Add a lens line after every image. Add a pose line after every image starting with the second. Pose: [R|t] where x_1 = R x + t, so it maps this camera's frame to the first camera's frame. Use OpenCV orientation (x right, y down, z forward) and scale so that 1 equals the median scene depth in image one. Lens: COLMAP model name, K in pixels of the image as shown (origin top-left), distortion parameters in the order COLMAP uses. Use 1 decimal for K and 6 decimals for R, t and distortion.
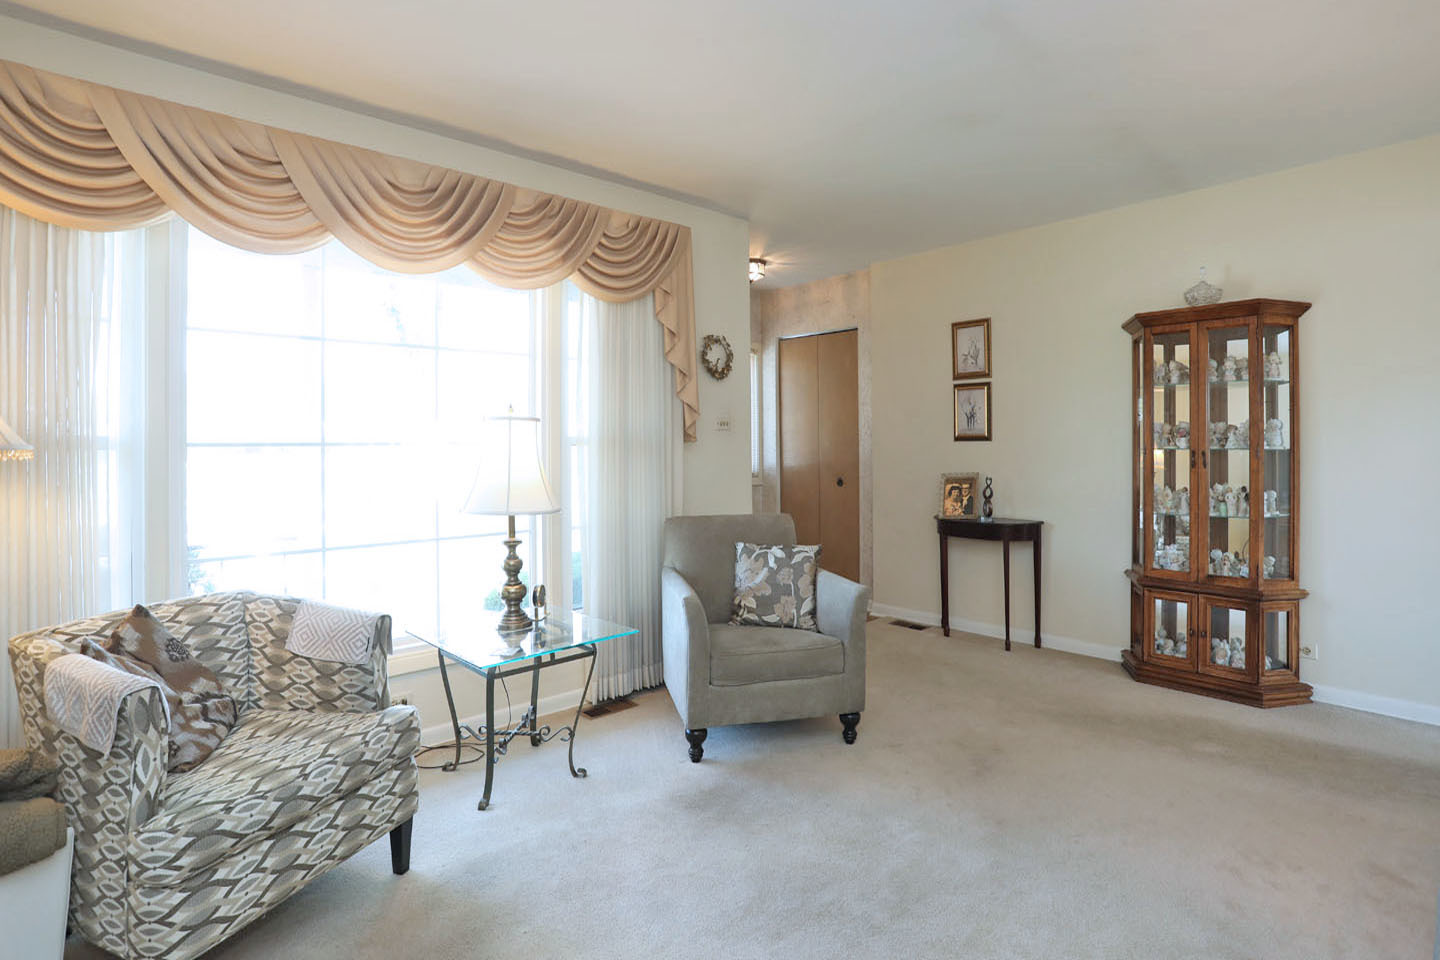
lens RADIAL K [[726.7, 0, 723.6], [0, 726.7, 447.3], [0, 0, 1]] dist [-0.027447, 0.000624]
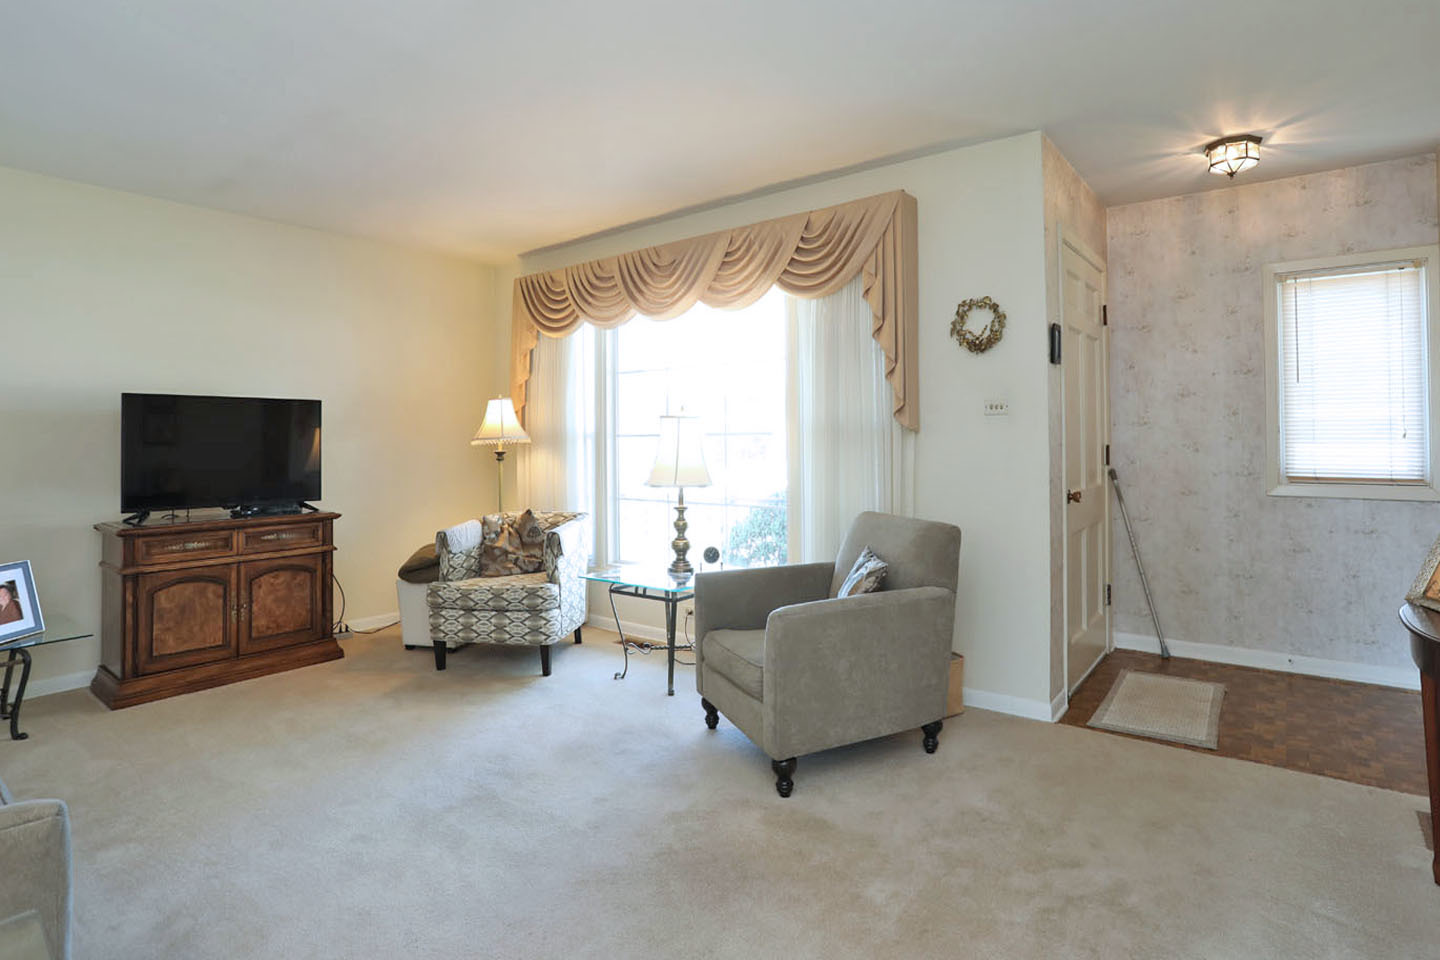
lens RADIAL K [[726.7, 0, 723.6], [0, 726.7, 447.3], [0, 0, 1]] dist [-0.027447, 0.000624]
pose [[0.172074, 0.011225, -0.985020, 1.046142], [0.003163, 0.999924, 0.011947, 0.001713], [0.985079, -0.005171, 0.172025, 0.838571]]
